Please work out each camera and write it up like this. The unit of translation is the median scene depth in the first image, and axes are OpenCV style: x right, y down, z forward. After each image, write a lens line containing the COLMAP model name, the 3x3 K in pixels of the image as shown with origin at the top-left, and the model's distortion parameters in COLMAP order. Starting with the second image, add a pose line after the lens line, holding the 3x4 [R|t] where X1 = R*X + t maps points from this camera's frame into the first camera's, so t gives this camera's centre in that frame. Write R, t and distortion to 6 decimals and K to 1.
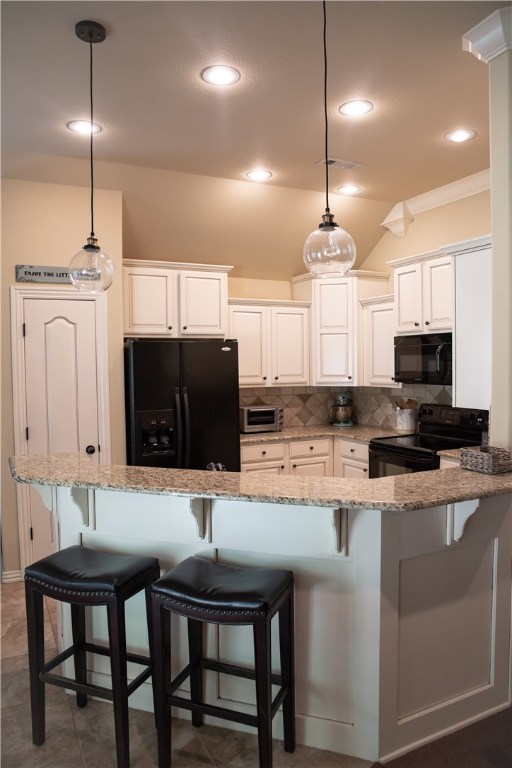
lens RADIAL K [[544.1, 0, 252.1], [0, 544.1, 385.6], [0, 0, 1]] dist [-0.129182, 0.103764]
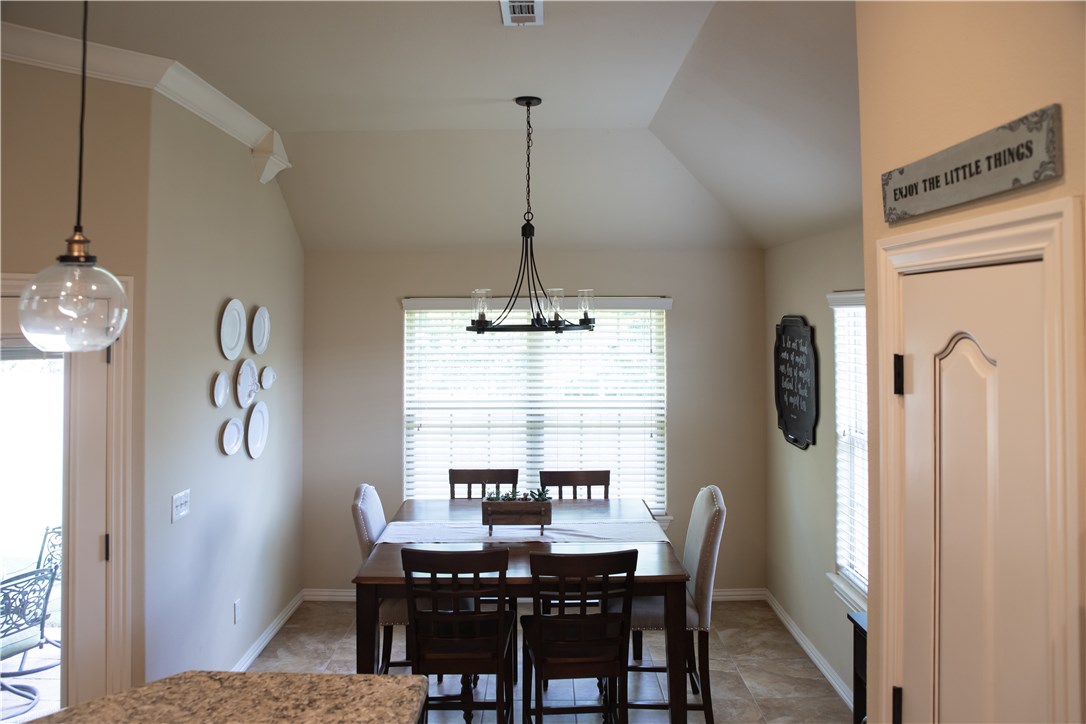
lens RADIAL K [[787.2, 0, 540.7], [0, 787.2, 291.8], [0, 0, 1]] dist [-0.128578, 0.202887]
pose [[-0.444628, -0.013708, -0.895610, 0.065172], [-0.032627, 0.999467, 0.000900, -0.121763], [0.895121, 0.029621, -0.444838, 0.839697]]
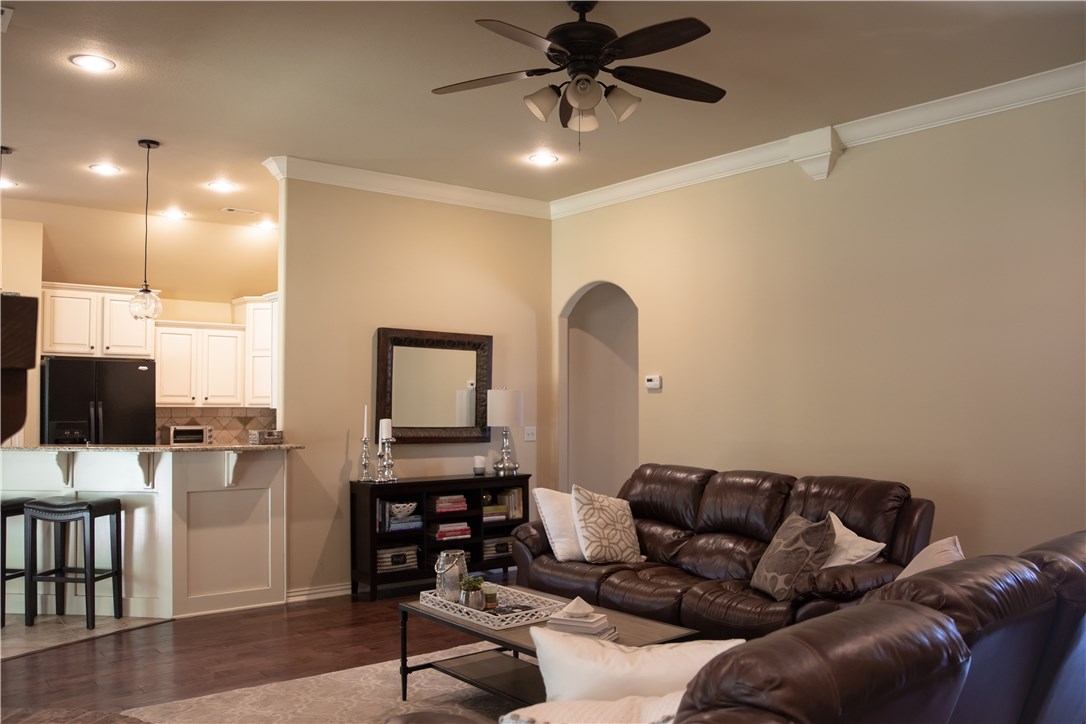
lens RADIAL K [[884.8, 0, 528.9], [0, 884.8, 386.7], [0, 0, 1]] dist [-0.058866, -0.001024]
pose [[0.977479, 0.016492, 0.210387, 0.327940], [-0.003139, 0.997967, -0.063649, 0.076353], [-0.211009, 0.061555, 0.975544, -0.843729]]
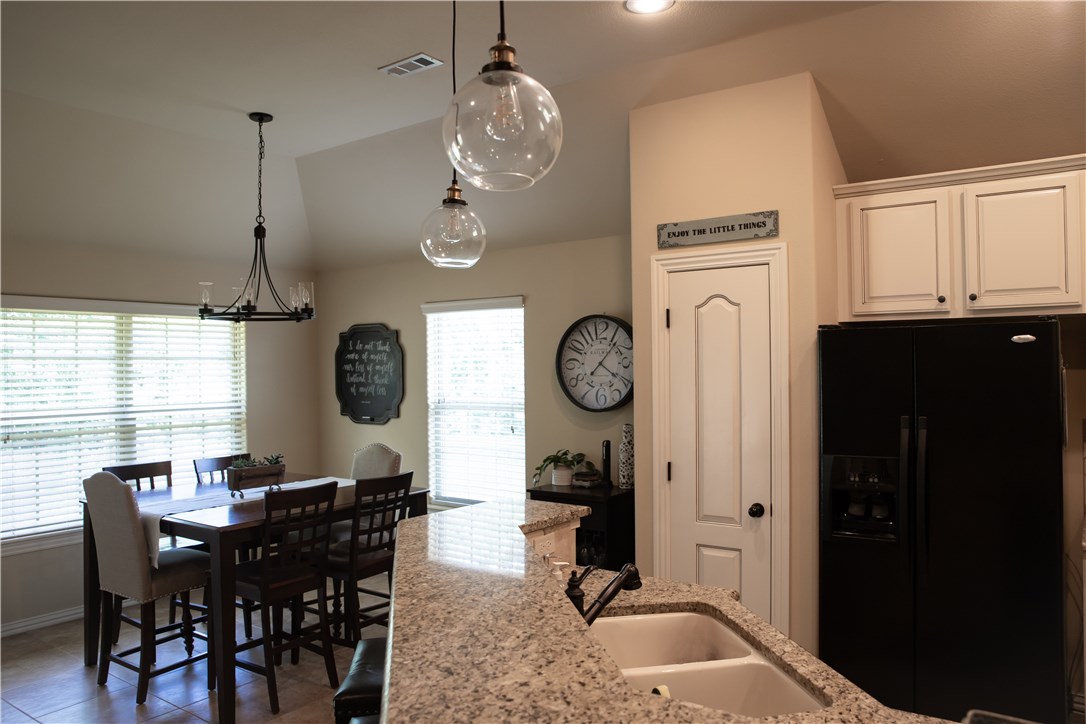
lens RADIAL K [[786.9, 0, 543.0], [0, 786.9, 362.0], [0, 0, 1]] dist [-0.099936, 0.000566]
pose [[0.469150, -0.000875, -0.883118, 0.317407], [-0.033234, 0.999274, -0.018645, -0.020490], [0.882493, 0.038097, 0.468780, 0.324164]]
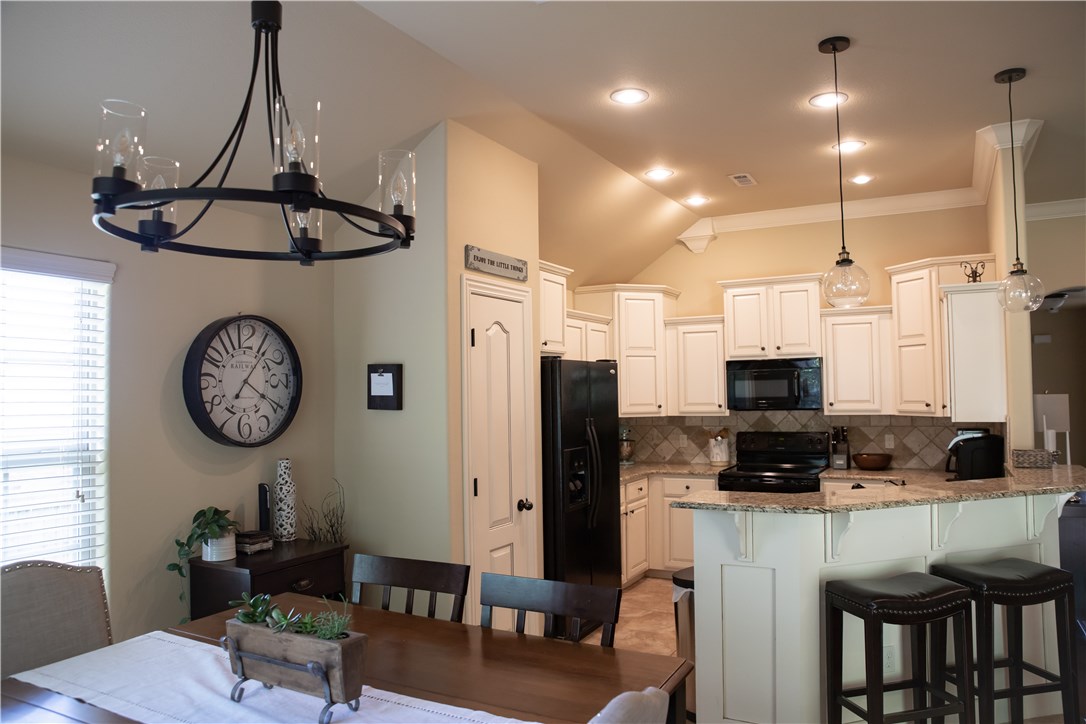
lens RADIAL K [[769.4, 0, 543.0], [0, 769.4, 362.0], [0, 0, 1]] dist [-0.129182, 0.103764]
pose [[0.813431, 0.023185, 0.581199, -0.776944], [0.028798, 0.996375, -0.080051, 0.008568], [-0.580948, 0.081853, 0.809814, 0.110647]]
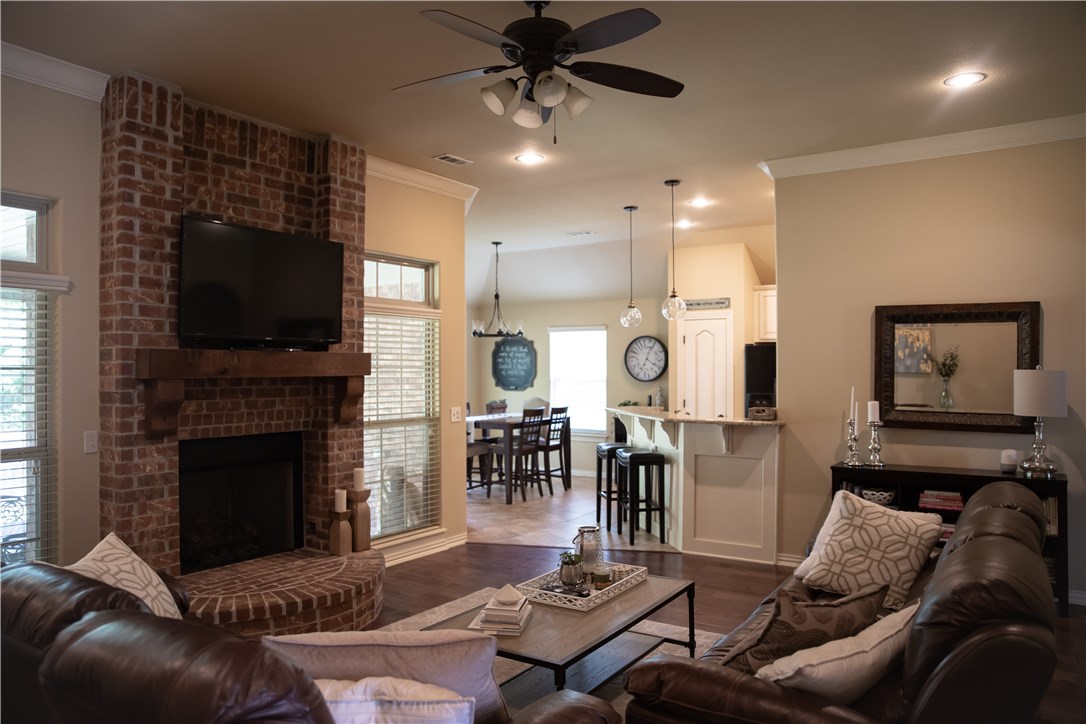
lens RADIAL K [[750.8, 0, 543.0], [0, 750.8, 362.0], [0, 0, 1]] dist [-0.127085, 0.096738]
pose [[0.505729, 0.003155, -0.862687, 1.098687], [-0.040310, 0.998987, -0.019978, 0.022538], [0.861750, 0.044879, 0.505344, -0.434119]]
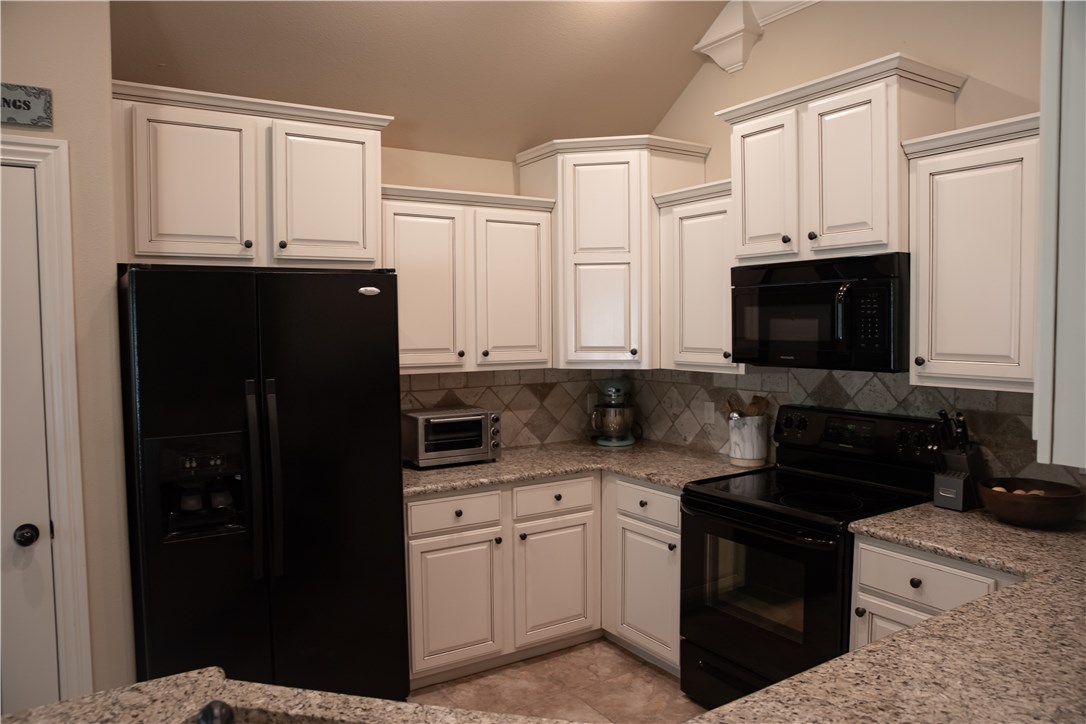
lens RADIAL K [[750.8, 0, 543.0], [0, 750.8, 362.0], [0, 0, 1]] dist [-0.127085, 0.096738]
pose [[0.994101, -0.003342, 0.108405, 0.025948], [0.002338, 0.999953, 0.009389, -0.013762], [-0.108432, -0.009080, 0.994062, 0.365566]]
